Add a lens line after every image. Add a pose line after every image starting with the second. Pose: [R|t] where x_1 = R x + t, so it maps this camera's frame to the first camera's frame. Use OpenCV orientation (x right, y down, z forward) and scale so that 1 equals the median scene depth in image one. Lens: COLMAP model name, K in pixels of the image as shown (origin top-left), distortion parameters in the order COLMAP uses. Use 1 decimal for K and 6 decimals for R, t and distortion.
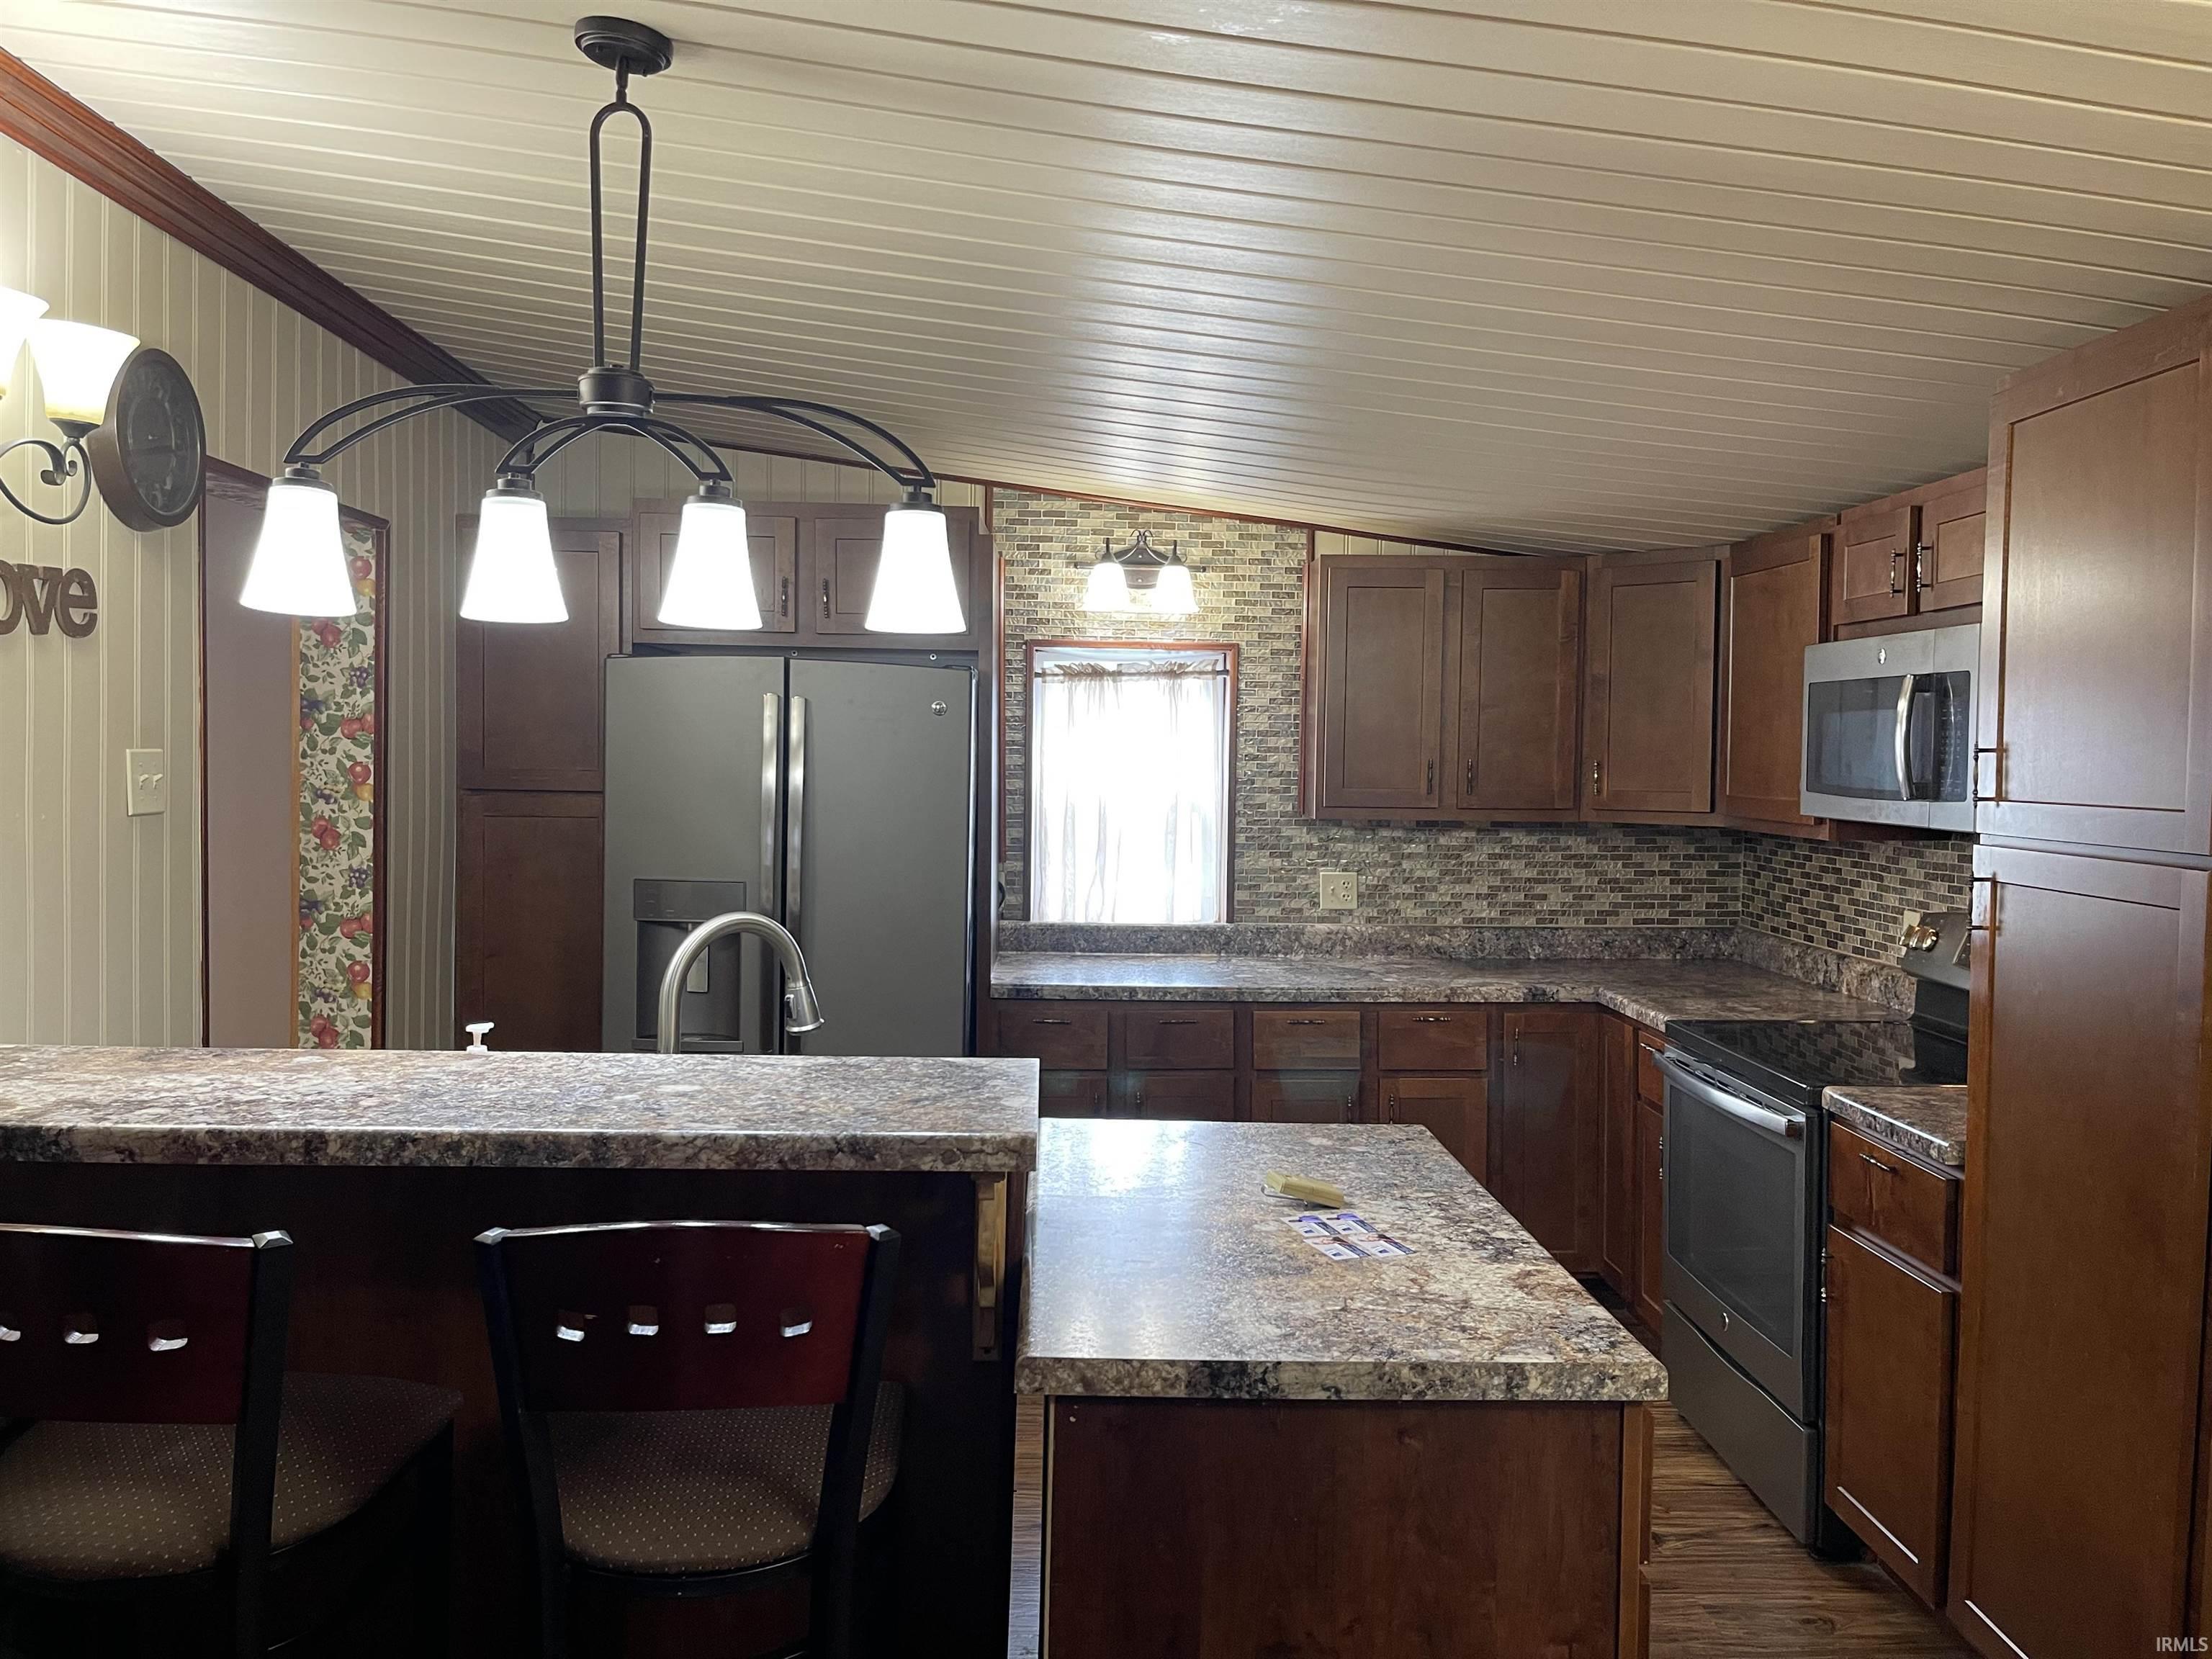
lens RADIAL K [[1663.2, 0, 1106.0], [0, 1663.2, 829.5], [0, 0, 1]] dist [0.020509, -0.005094]
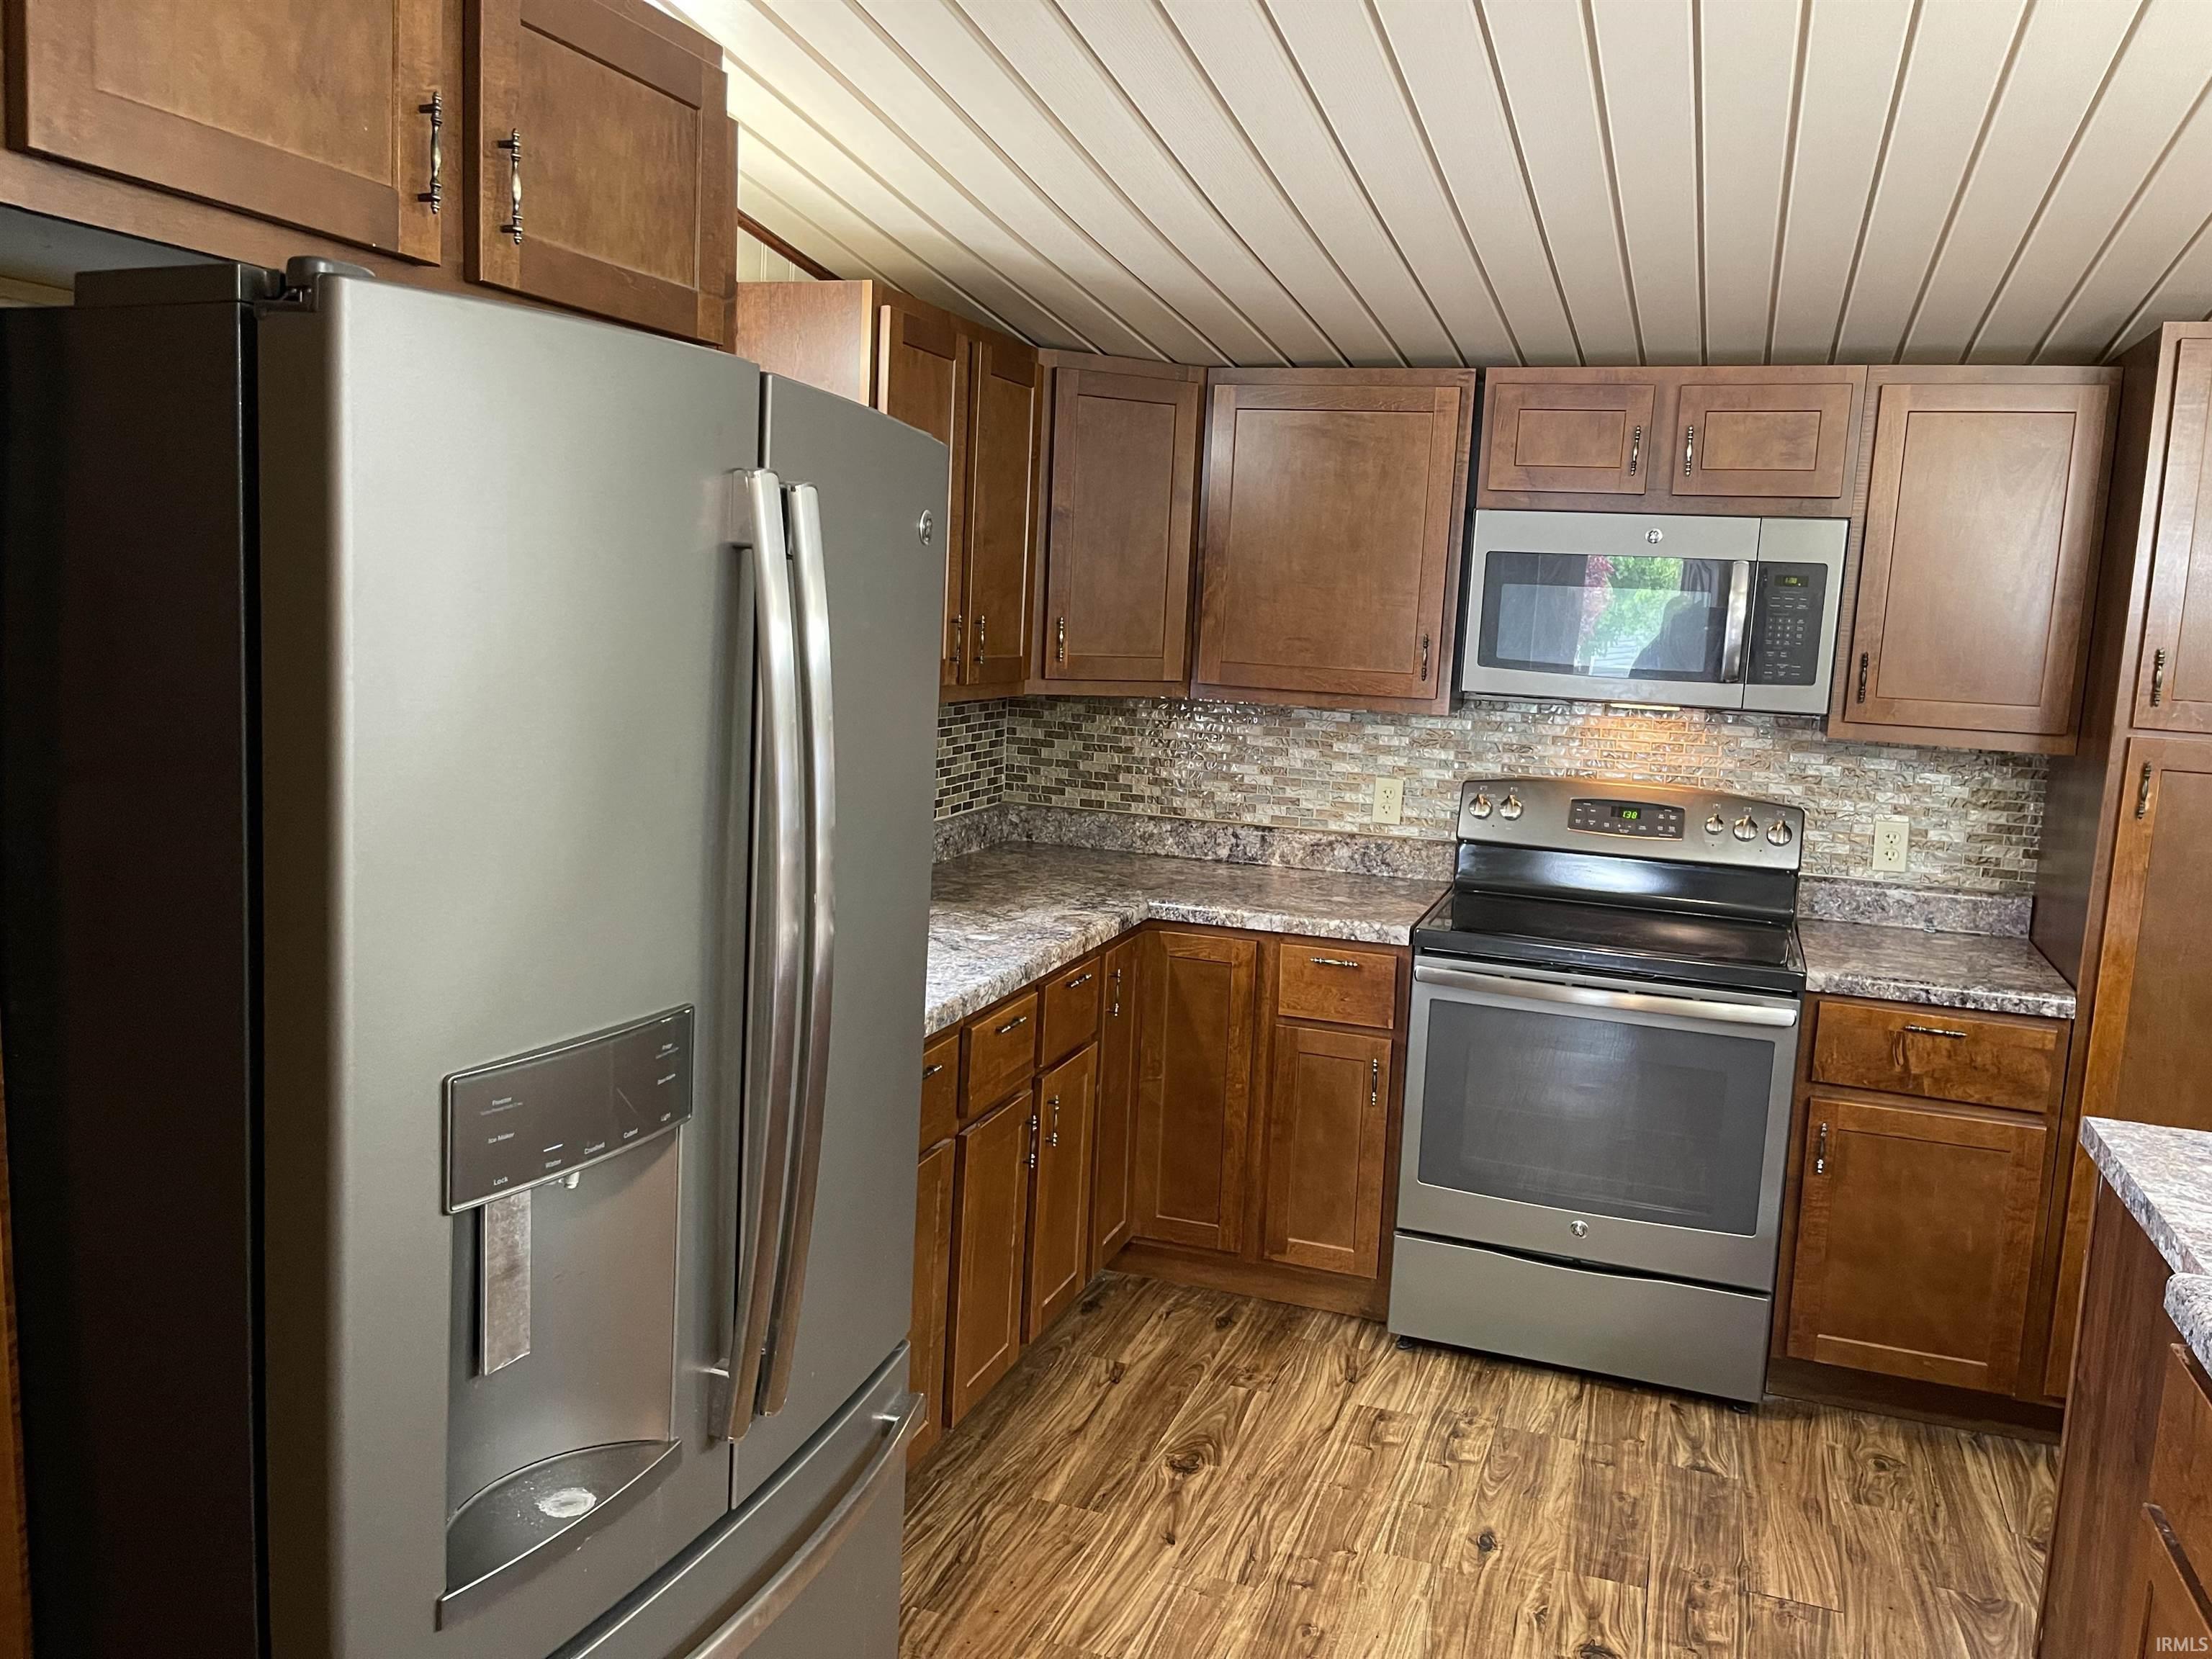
lens RADIAL K [[1663.2, 0, 1106.0], [0, 1663.2, 829.5], [0, 0, 1]] dist [0.020509, -0.005094]
pose [[0.368300, -0.121346, 0.921754, -0.947573], [0.003595, 0.991624, 0.129108, -0.093498], [-0.929700, -0.044237, 0.365651, 1.473595]]
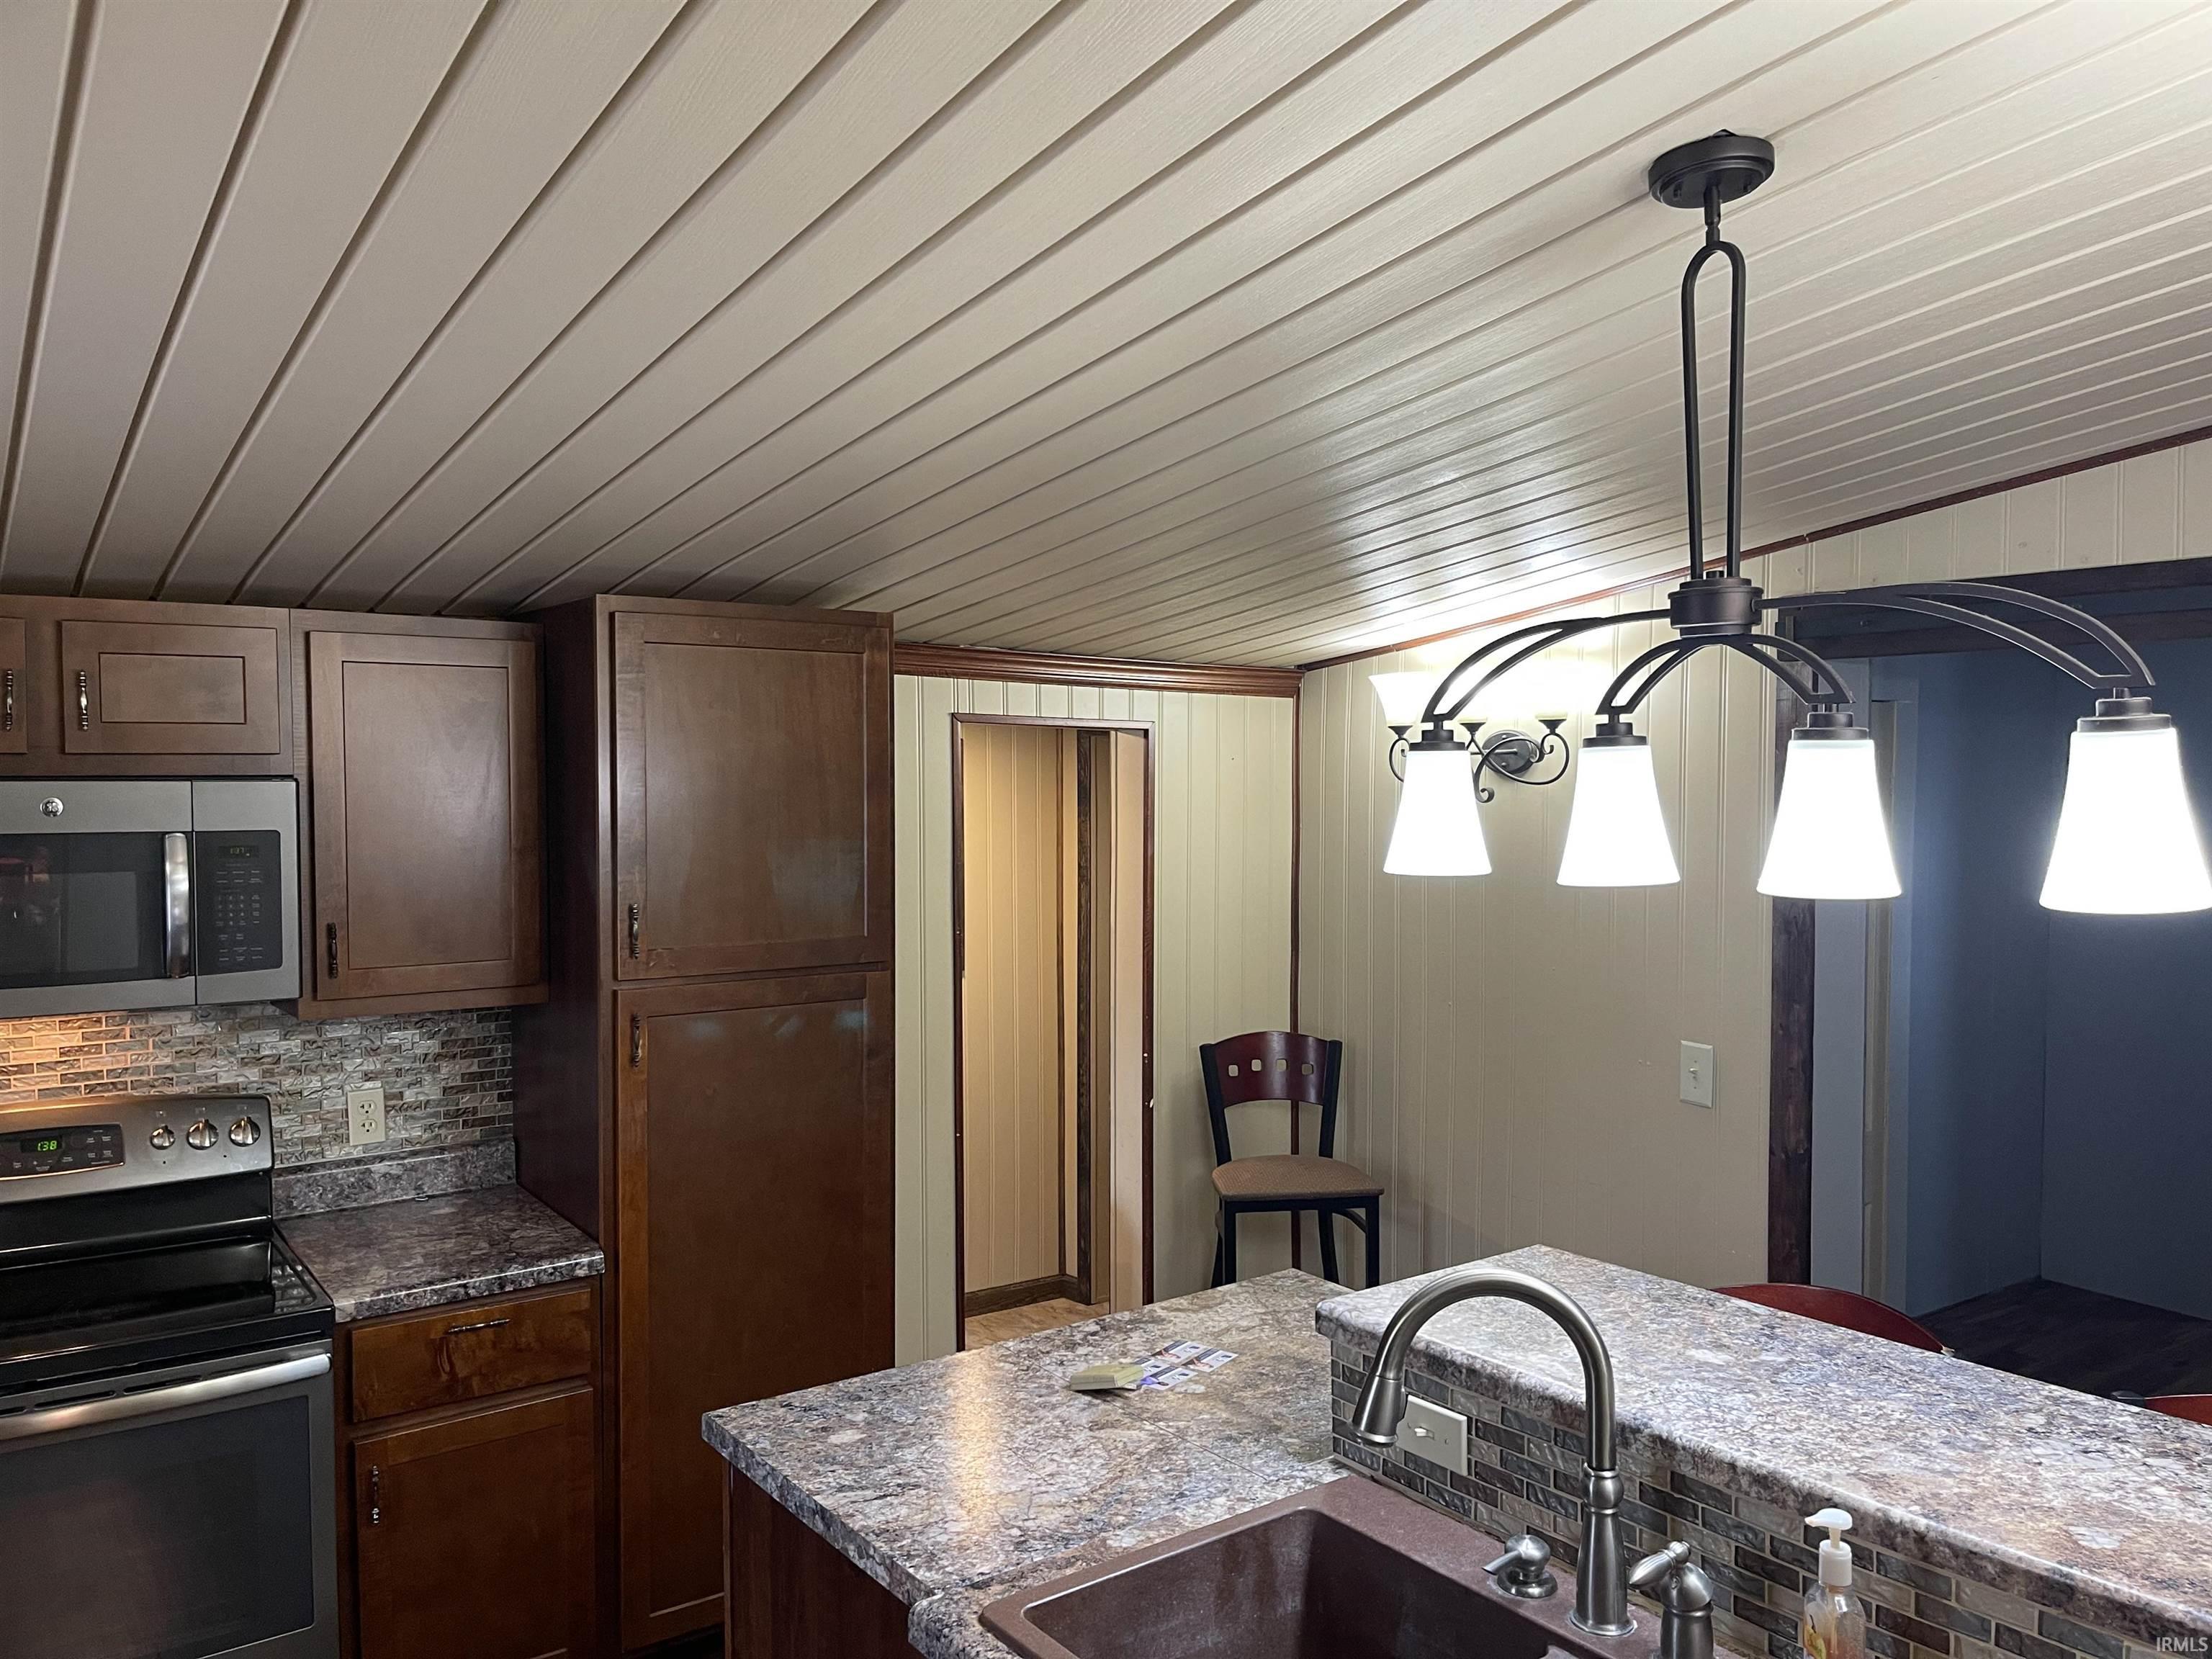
lens RADIAL K [[1661.1, 0, 1155.9], [0, 1661.1, 842.0], [0, 0, 1]] dist [0.005872, -0.009044]
pose [[-0.576948, -0.045750, 0.815499, -0.765923], [0.033858, 0.996232, 0.079843, -0.208758], [-0.816079, 0.073676, -0.573225, 1.621480]]
